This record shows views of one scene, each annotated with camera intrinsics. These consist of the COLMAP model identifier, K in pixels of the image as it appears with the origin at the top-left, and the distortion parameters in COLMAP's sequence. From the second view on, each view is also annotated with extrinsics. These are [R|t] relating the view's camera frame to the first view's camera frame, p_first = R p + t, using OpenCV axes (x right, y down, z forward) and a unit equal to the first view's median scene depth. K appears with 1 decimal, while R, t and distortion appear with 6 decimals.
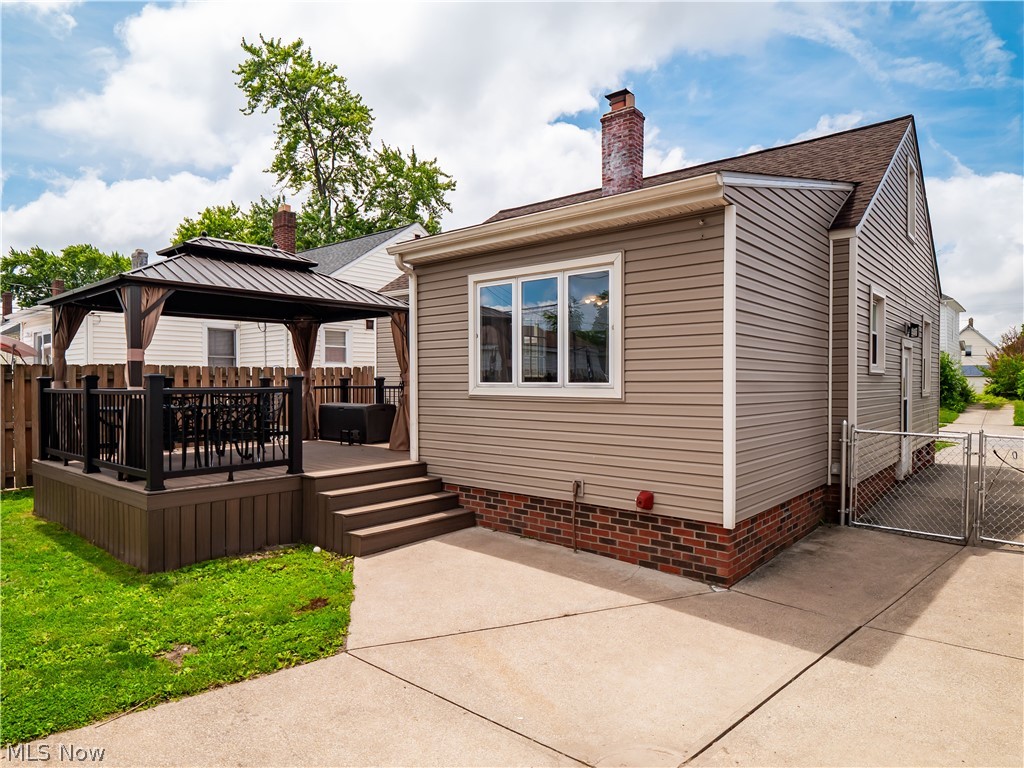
lens RADIAL K [[614.9, 0, 512.0], [0, 614.9, 384.0], [0, 0, 1]] dist [-0.002853, -0.001245]
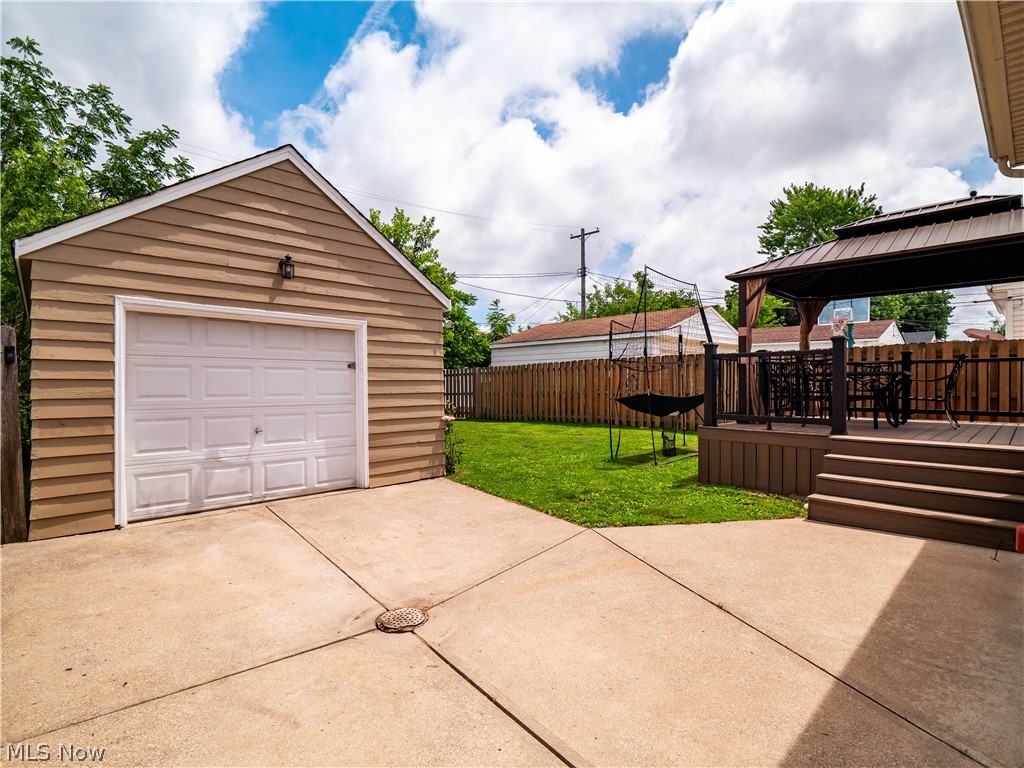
lens RADIAL K [[513.6, 0, 510.5], [0, 513.6, 411.8], [0, 0, 1]] dist [-0.030925, -0.001207]
pose [[-0.105725, 0.048869, -0.993194, 0.761320], [-0.005876, 0.998744, 0.049768, 0.101469], [0.994378, 0.011098, -0.105305, 0.817466]]
